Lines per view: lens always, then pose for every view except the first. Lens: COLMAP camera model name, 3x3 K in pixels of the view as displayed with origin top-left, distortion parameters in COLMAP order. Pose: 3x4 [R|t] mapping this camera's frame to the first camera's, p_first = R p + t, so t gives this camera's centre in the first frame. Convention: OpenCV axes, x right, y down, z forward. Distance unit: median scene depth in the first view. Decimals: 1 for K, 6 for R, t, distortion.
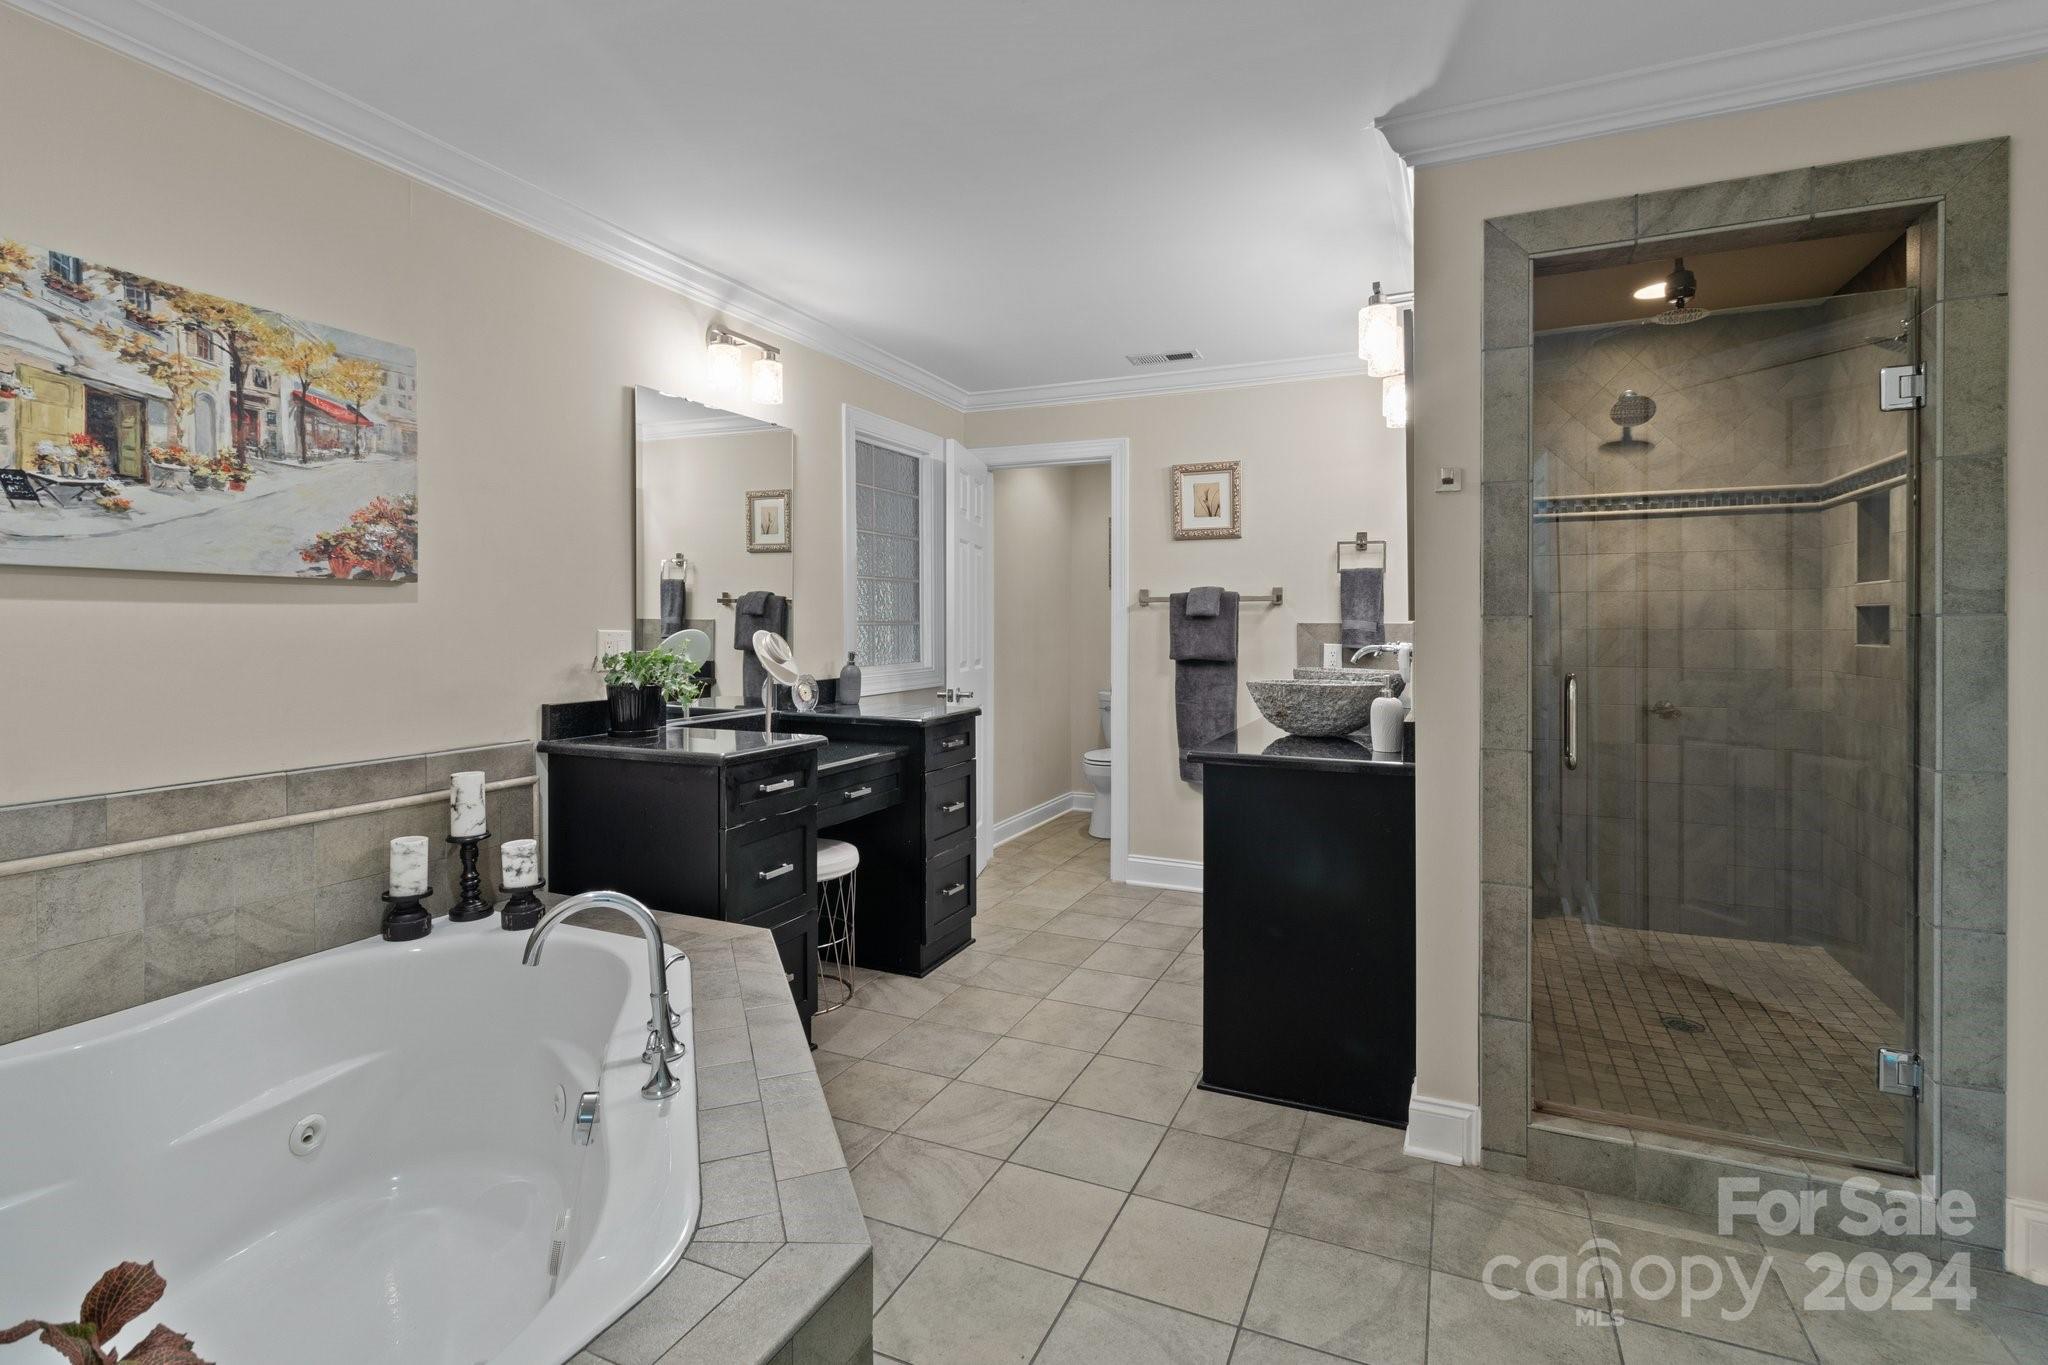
lens RADIAL K [[948.5, 0, 1042.3], [0, 948.5, 632.1], [0, 0, 1]] dist [-0.002749, 0.000470]
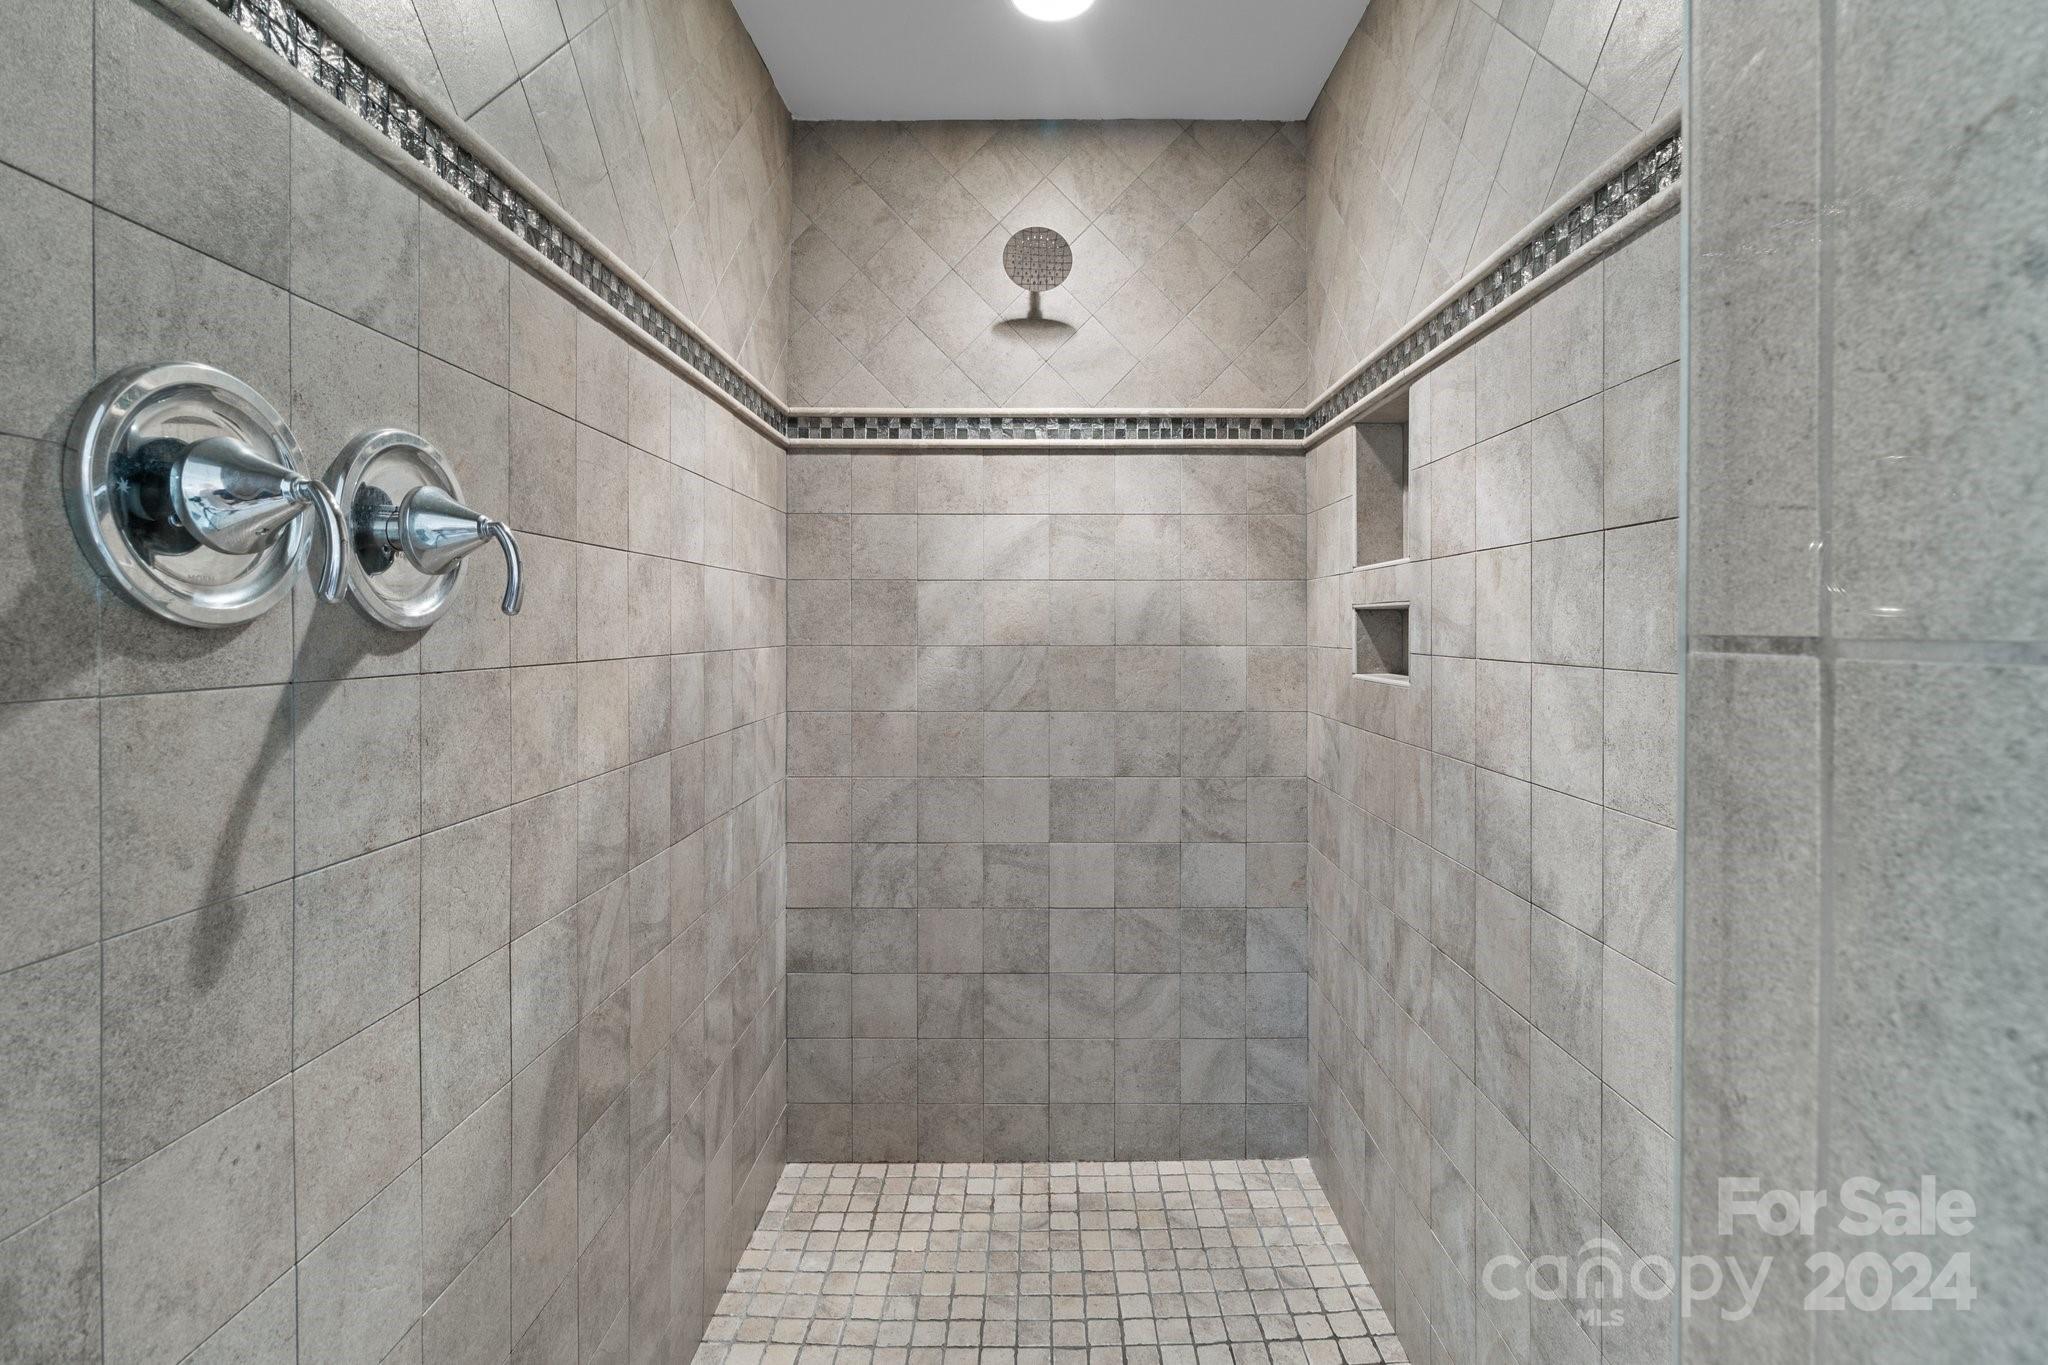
lens RADIAL K [[948.5, 0, 1042.3], [0, 948.5, 632.1], [0, 0, 1]] dist [-0.002749, 0.000470]
pose [[0.915784, 0.001291, 0.401670, 0.407199], [0.000516, 0.999990, -0.004390, -0.009074], [-0.401672, 0.004227, 0.915774, 0.491863]]
